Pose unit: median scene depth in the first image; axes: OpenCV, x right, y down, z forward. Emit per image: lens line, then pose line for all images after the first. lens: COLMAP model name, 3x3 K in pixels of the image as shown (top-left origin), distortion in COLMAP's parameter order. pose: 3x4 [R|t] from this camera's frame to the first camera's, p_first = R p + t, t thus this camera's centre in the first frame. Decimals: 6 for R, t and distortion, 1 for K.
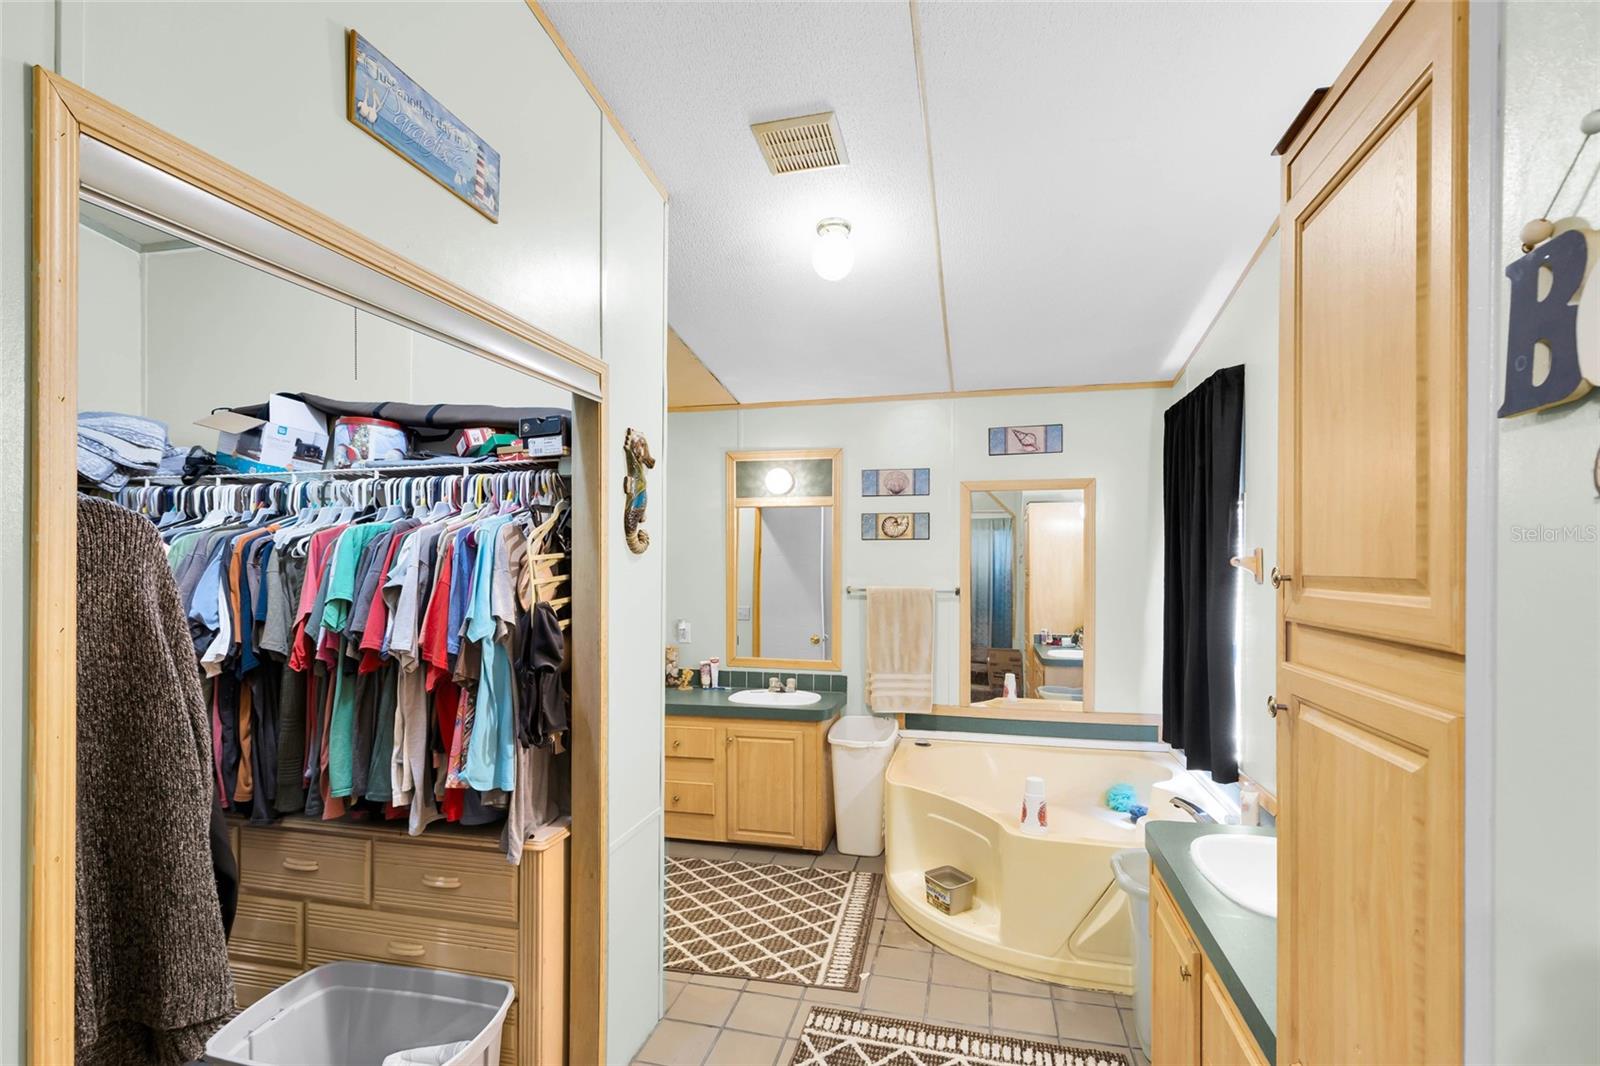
lens RADIAL K [[715.9, 0, 807.4], [0, 715.9, 572.7], [0, 0, 1]] dist [0.000427, -0.000014]
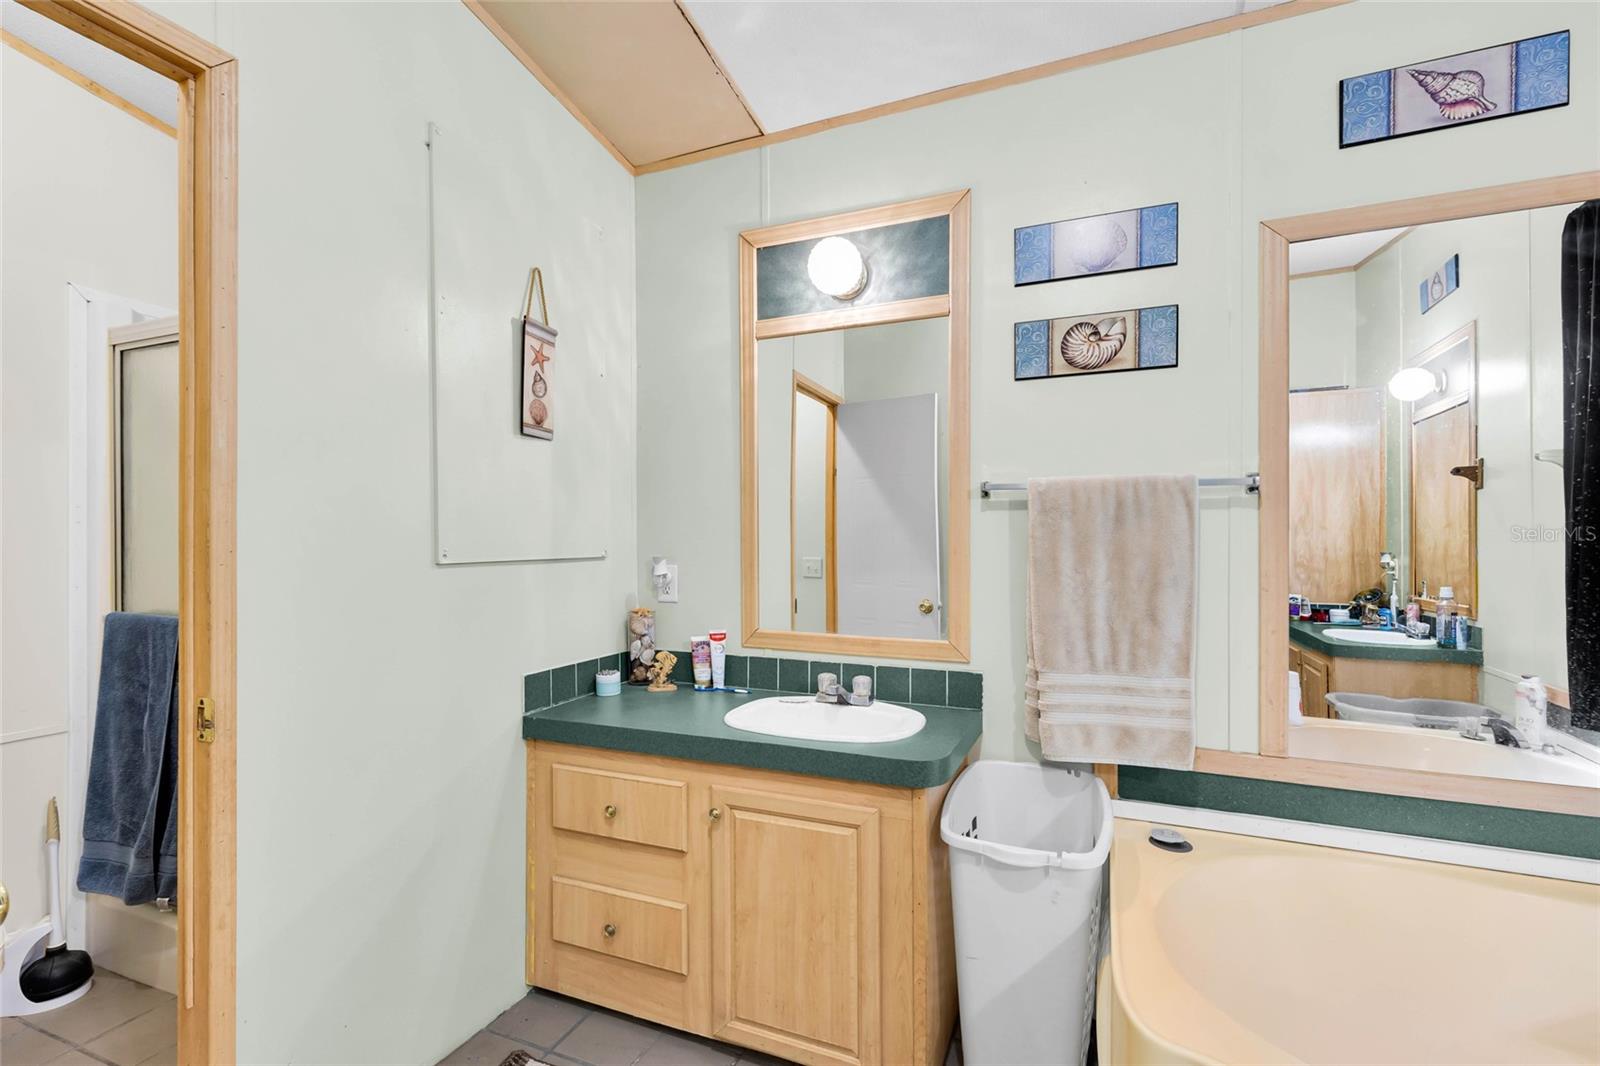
lens RADIAL K [[727.6, 0, 794.8], [0, 727.6, 549.0], [0, 0, 1]] dist [0.002594, -0.000005]
pose [[0.985747, -0.001561, -0.168226, 0.015135], [0.001865, 0.999997, 0.001650, 0.062601], [0.168223, -0.001940, 0.985747, 0.517901]]
